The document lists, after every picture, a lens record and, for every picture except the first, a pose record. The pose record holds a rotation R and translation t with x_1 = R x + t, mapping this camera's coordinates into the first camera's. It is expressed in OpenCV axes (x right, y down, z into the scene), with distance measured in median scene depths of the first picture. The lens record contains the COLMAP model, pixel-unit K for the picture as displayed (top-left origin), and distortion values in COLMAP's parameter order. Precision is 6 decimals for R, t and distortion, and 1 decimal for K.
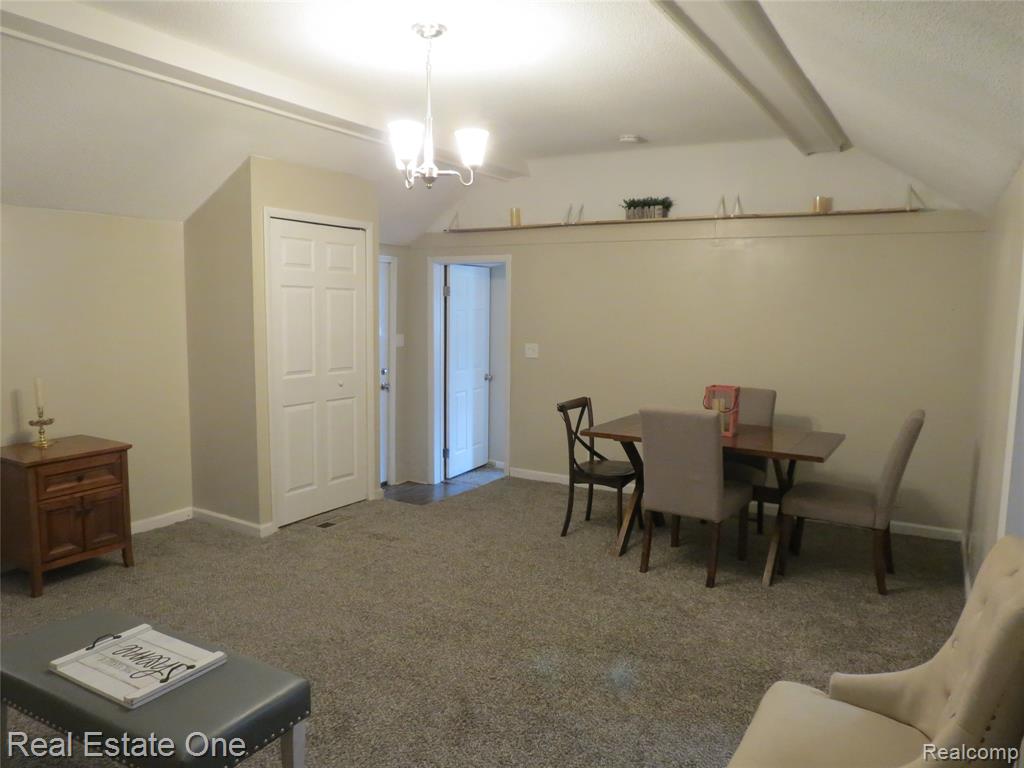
lens RADIAL K [[728.0, 0, 514.0], [0, 728.0, 384.8], [0, 0, 1]] dist [-0.032939, 0.010241]
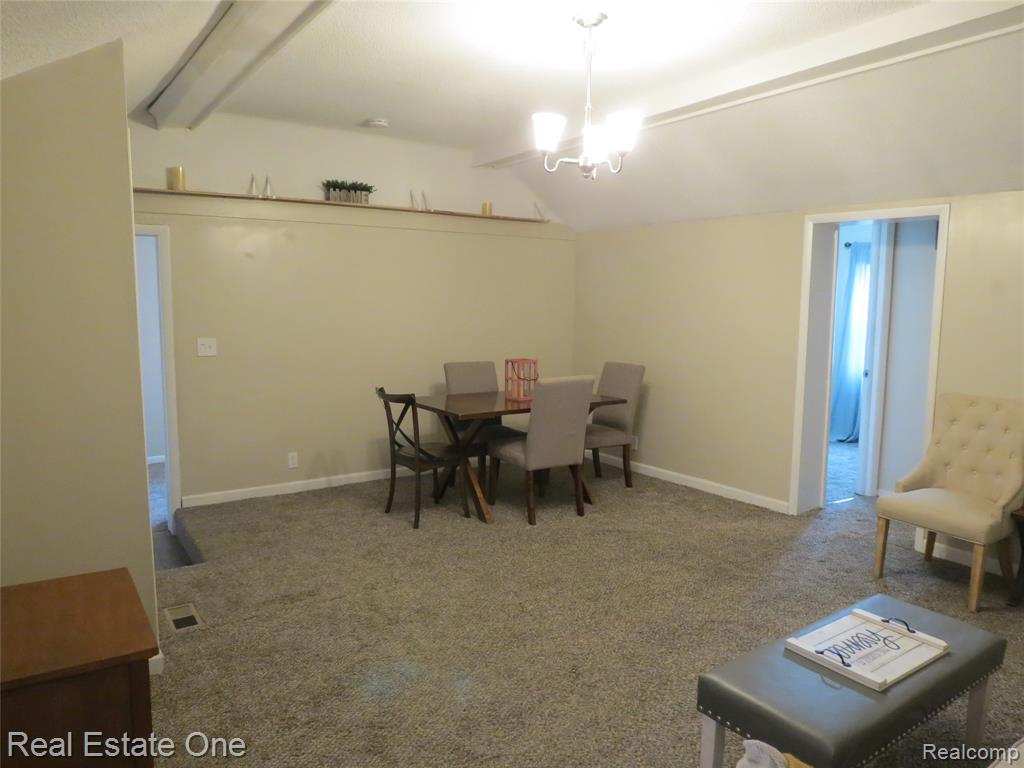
lens RADIAL K [[728.0, 0, 513.0], [0, 728.0, 384.7], [0, 0, 1]] dist [-0.032939, 0.010241]
pose [[0.432224, -0.118560, 0.893939, -0.696241], [0.094400, 0.991822, 0.085899, -0.052914], [-0.896812, 0.047260, 0.439881, 0.422234]]
